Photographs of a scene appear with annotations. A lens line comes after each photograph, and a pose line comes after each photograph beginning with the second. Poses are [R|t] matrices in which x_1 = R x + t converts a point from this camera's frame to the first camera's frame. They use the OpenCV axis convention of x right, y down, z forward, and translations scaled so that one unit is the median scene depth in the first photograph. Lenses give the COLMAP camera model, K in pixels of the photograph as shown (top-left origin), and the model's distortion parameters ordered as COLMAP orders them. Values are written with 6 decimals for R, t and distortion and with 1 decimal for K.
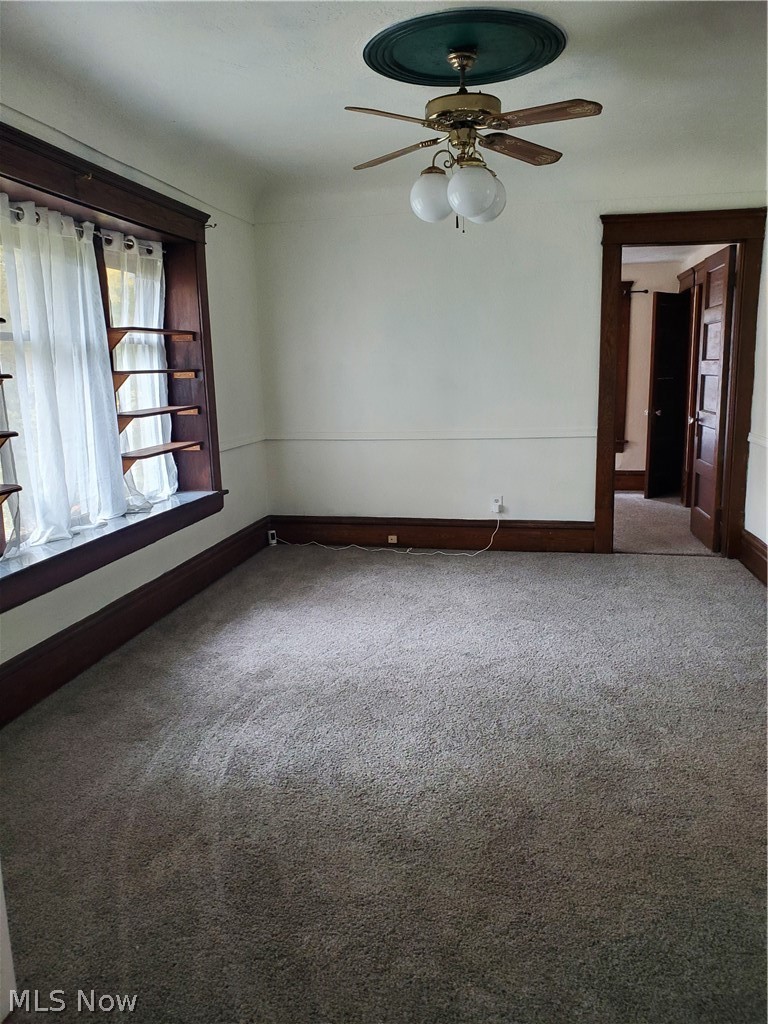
lens RADIAL K [[805.6, 0, 388.9], [0, 805.6, 519.9], [0, 0, 1]] dist [-0.002722, 0.042225]
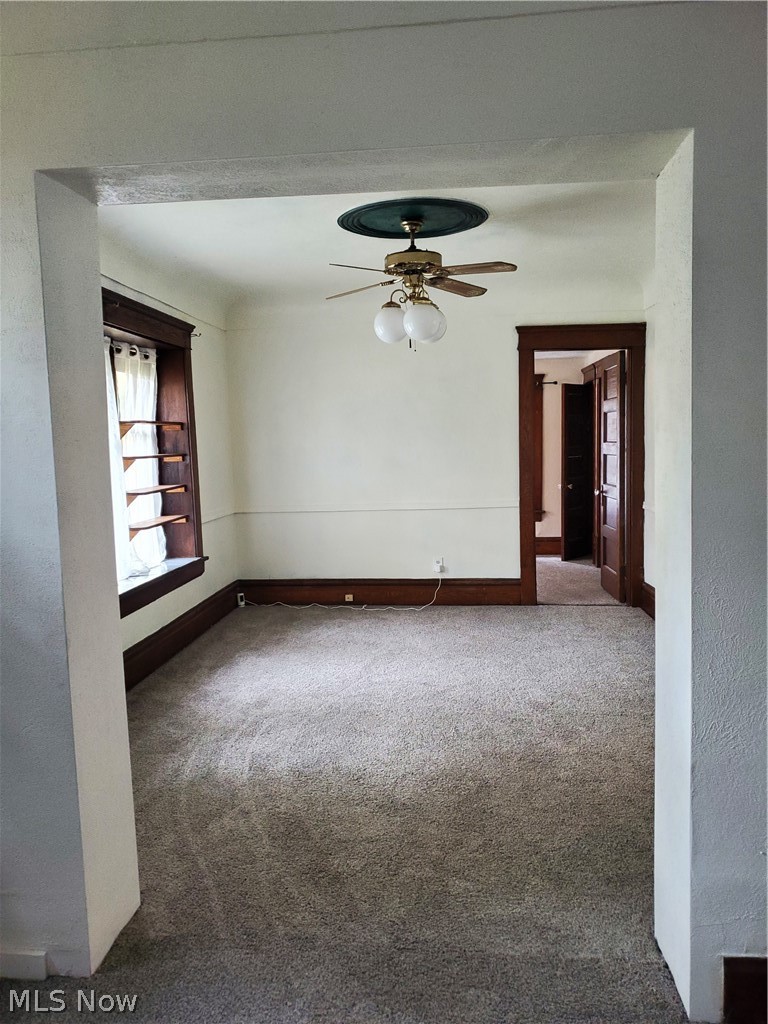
lens RADIAL K [[805.6, 0, 388.9], [0, 805.6, 519.9], [0, 0, 1]] dist [-0.002722, 0.042225]
pose [[0.995366, -0.015243, 0.094941, -0.060936], [0.024089, 0.995399, -0.092740, 0.027601], [-0.093091, 0.094597, 0.991154, -0.202405]]
